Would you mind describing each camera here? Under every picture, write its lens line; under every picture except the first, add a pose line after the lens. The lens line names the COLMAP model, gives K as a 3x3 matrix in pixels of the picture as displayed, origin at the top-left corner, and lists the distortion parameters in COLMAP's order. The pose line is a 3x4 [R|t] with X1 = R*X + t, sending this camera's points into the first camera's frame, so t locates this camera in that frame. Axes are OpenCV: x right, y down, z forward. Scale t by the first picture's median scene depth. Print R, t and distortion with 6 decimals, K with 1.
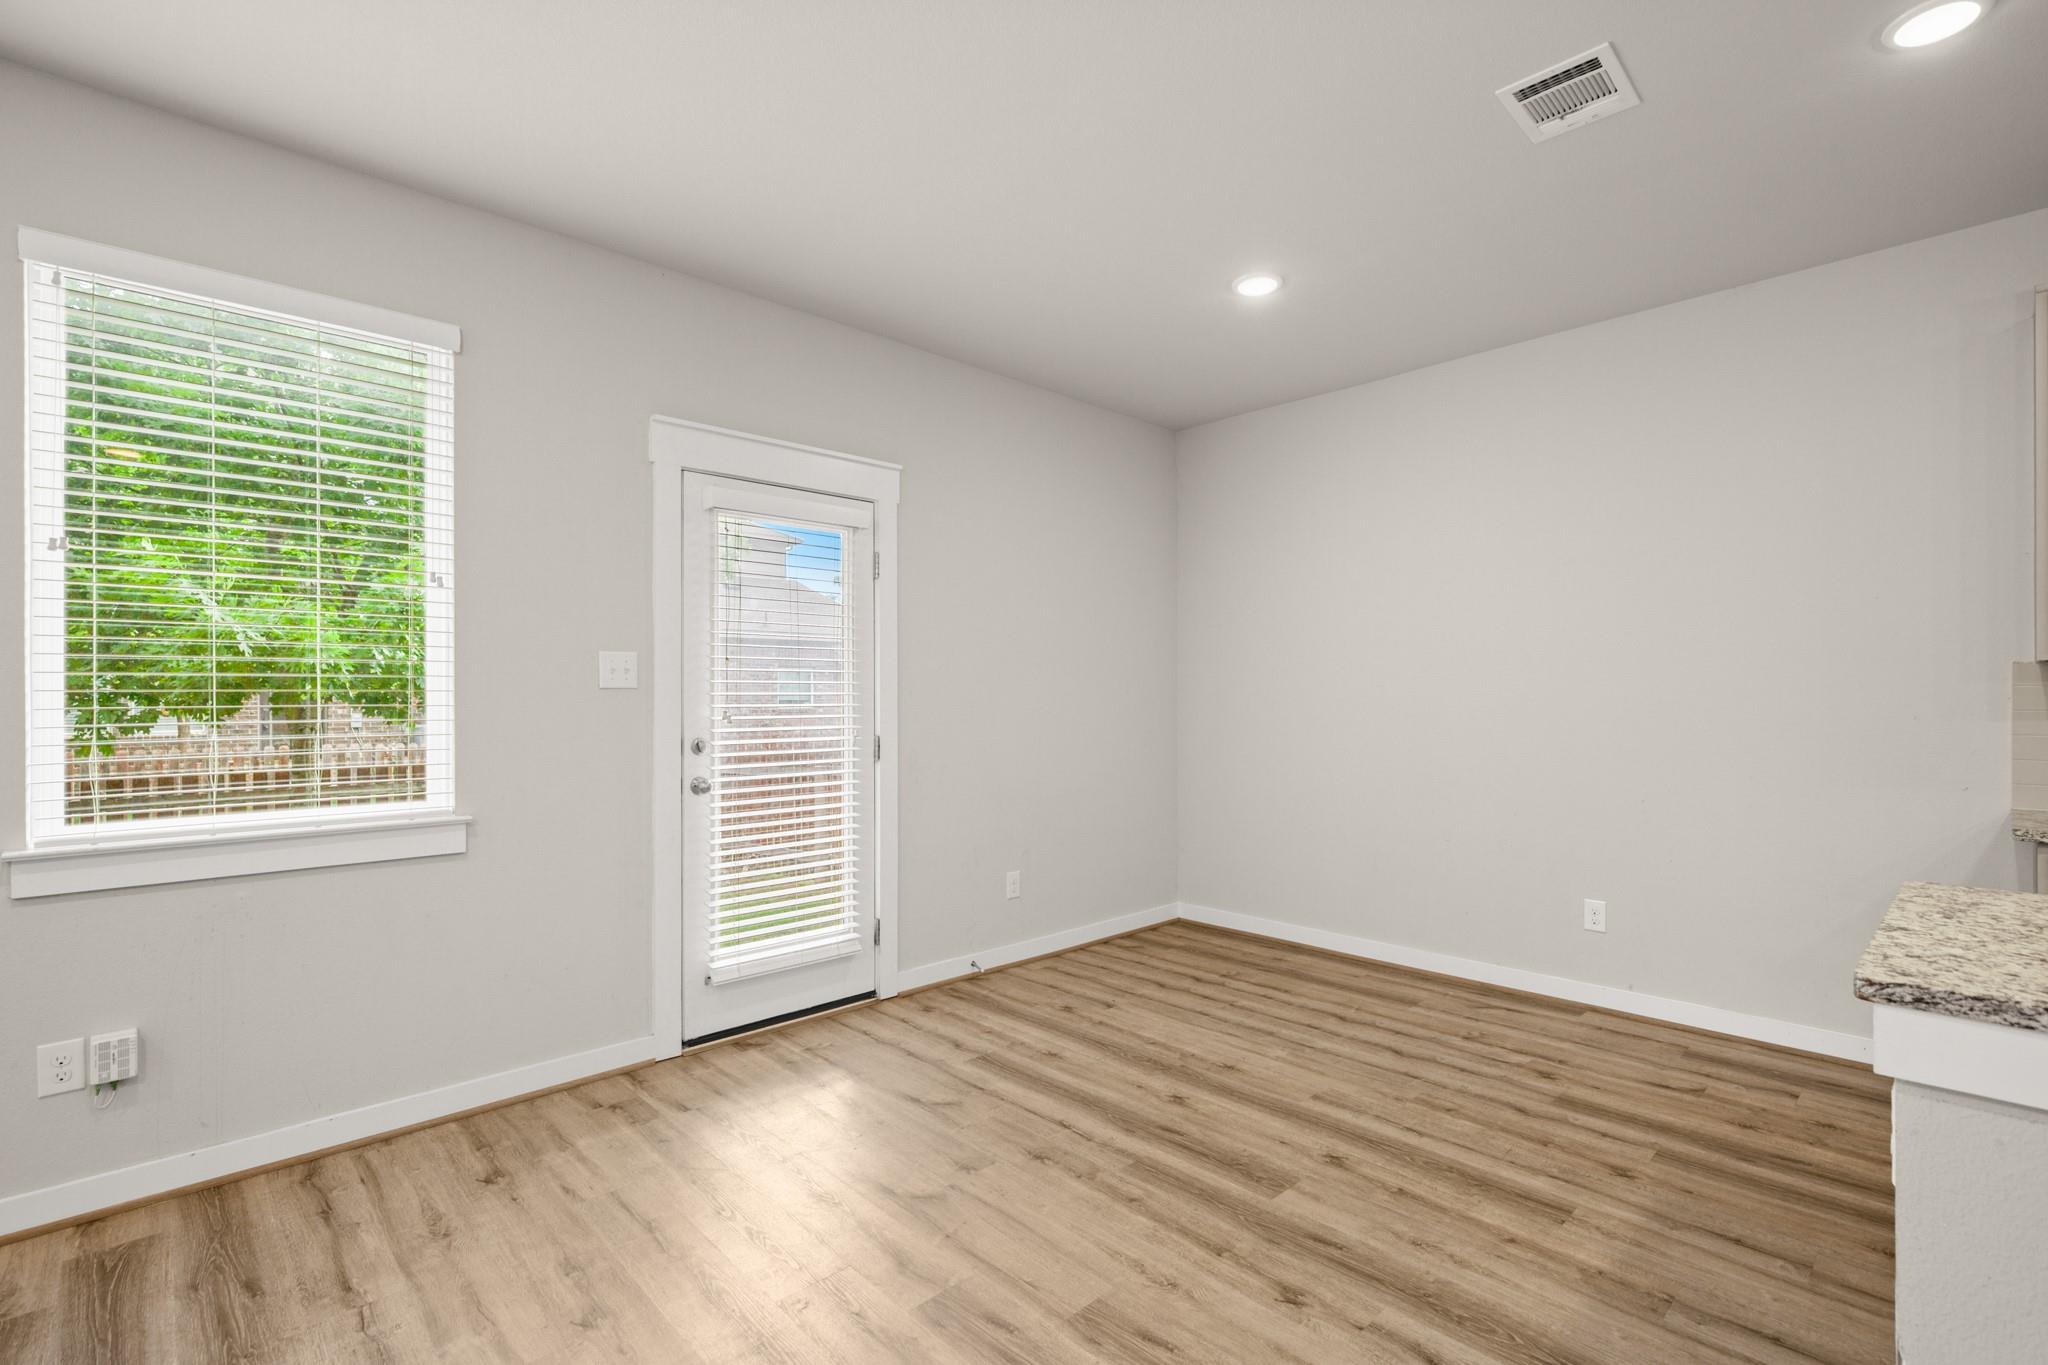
lens RADIAL K [[935.6, 0, 1052.4], [0, 935.6, 688.1], [0, 0, 1]] dist [0.000146, 0.001034]
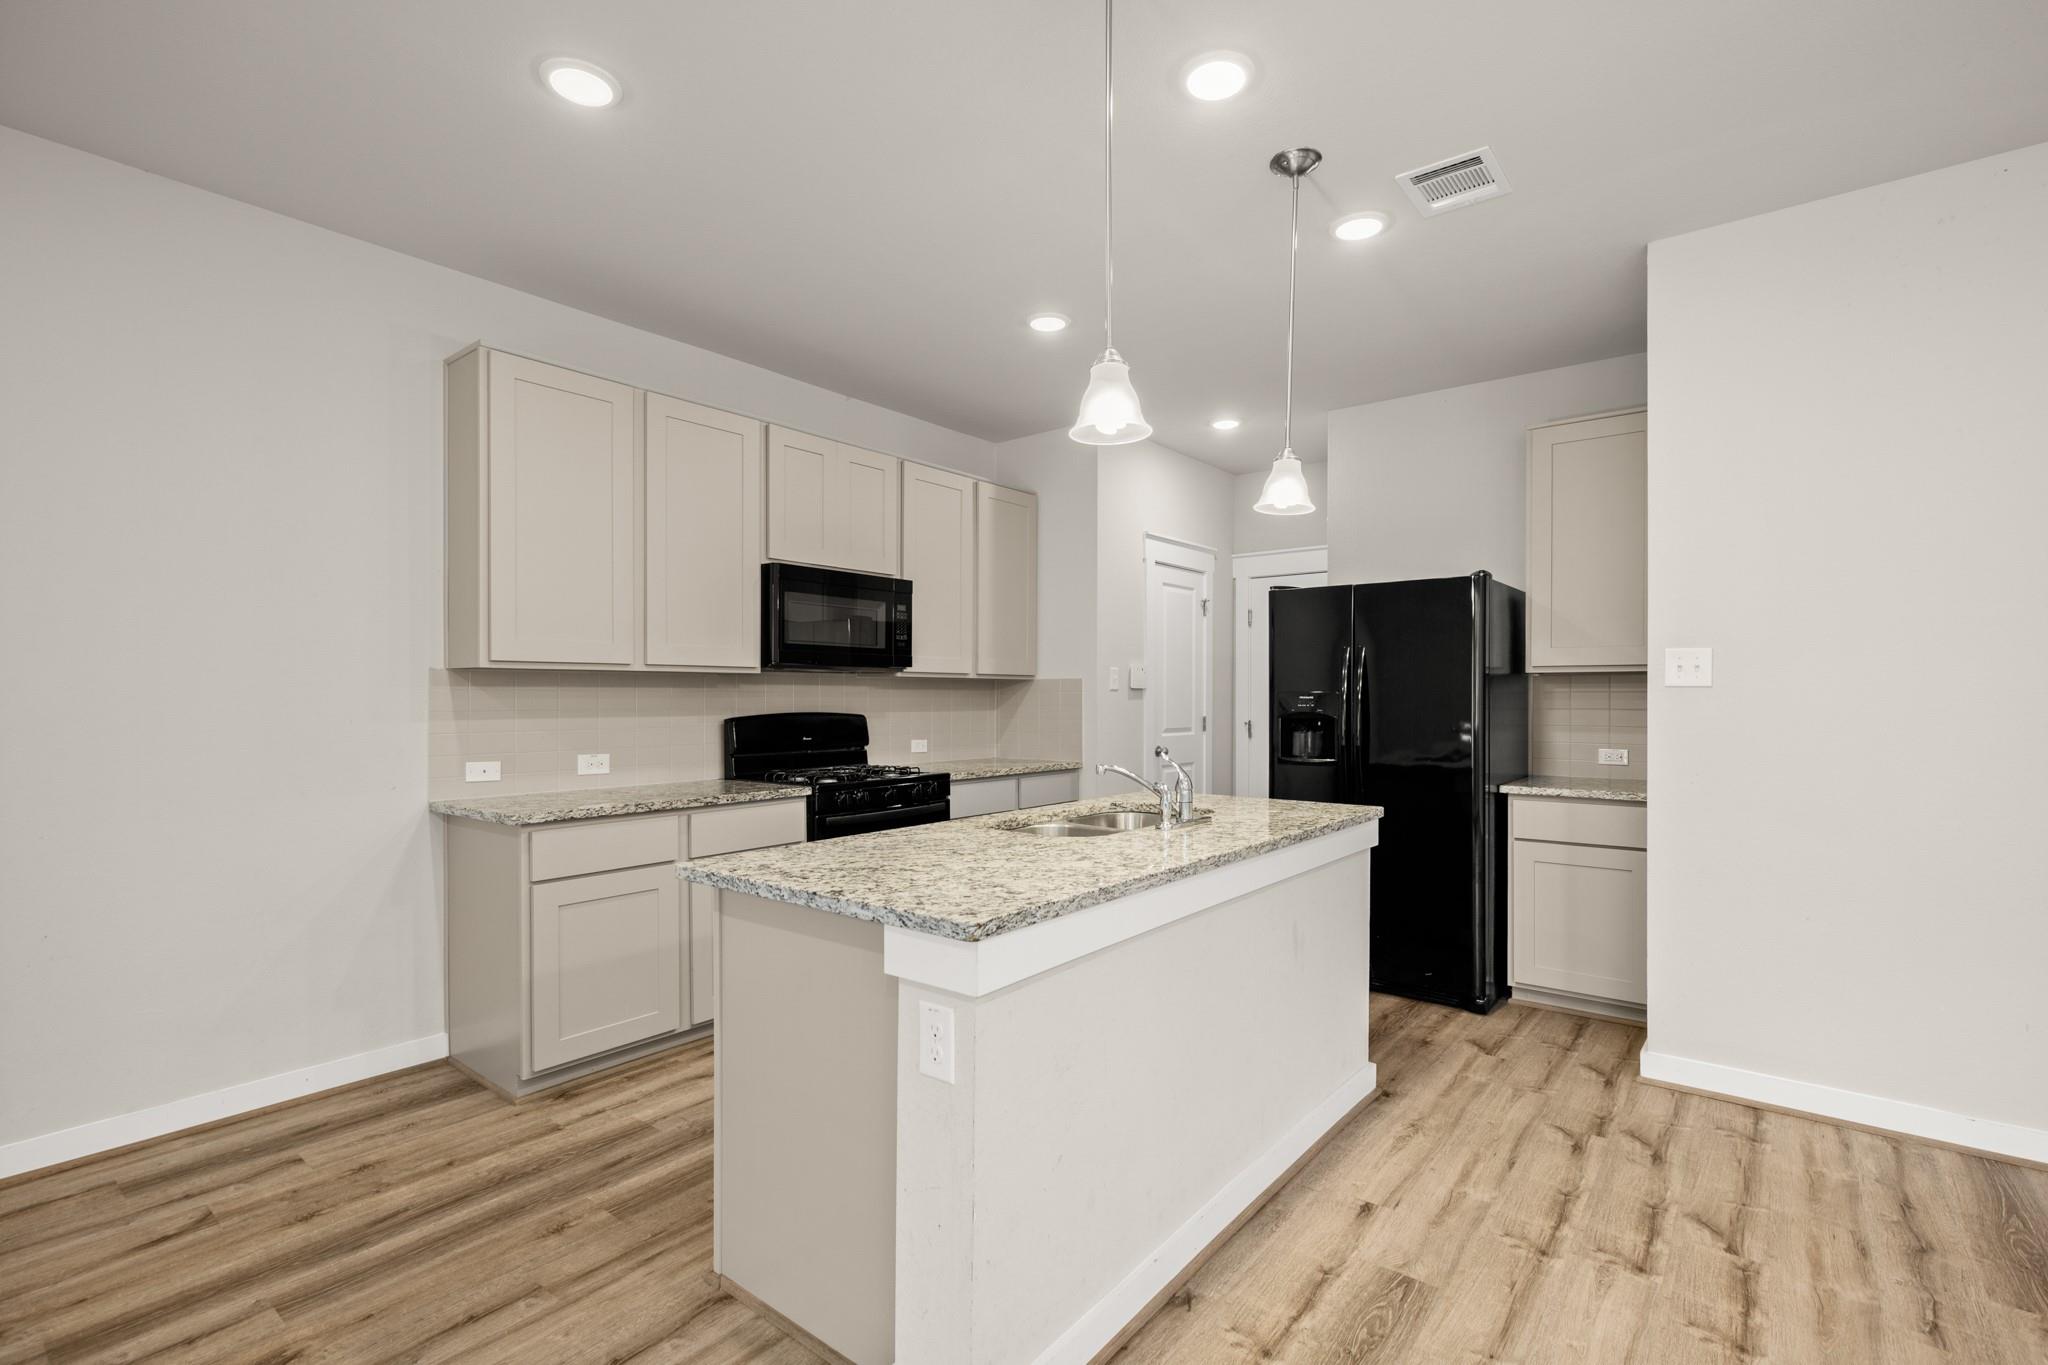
lens RADIAL K [[935.6, 0, 1029.5], [0, 935.6, 700.2], [0, 0, 1]] dist [0.000146, 0.001034]
pose [[-0.119977, -0.003121, 0.992772, -0.145330], [-0.003876, 0.999989, 0.002675, 0.004025], [-0.992769, -0.003527, -0.119987, 0.423216]]
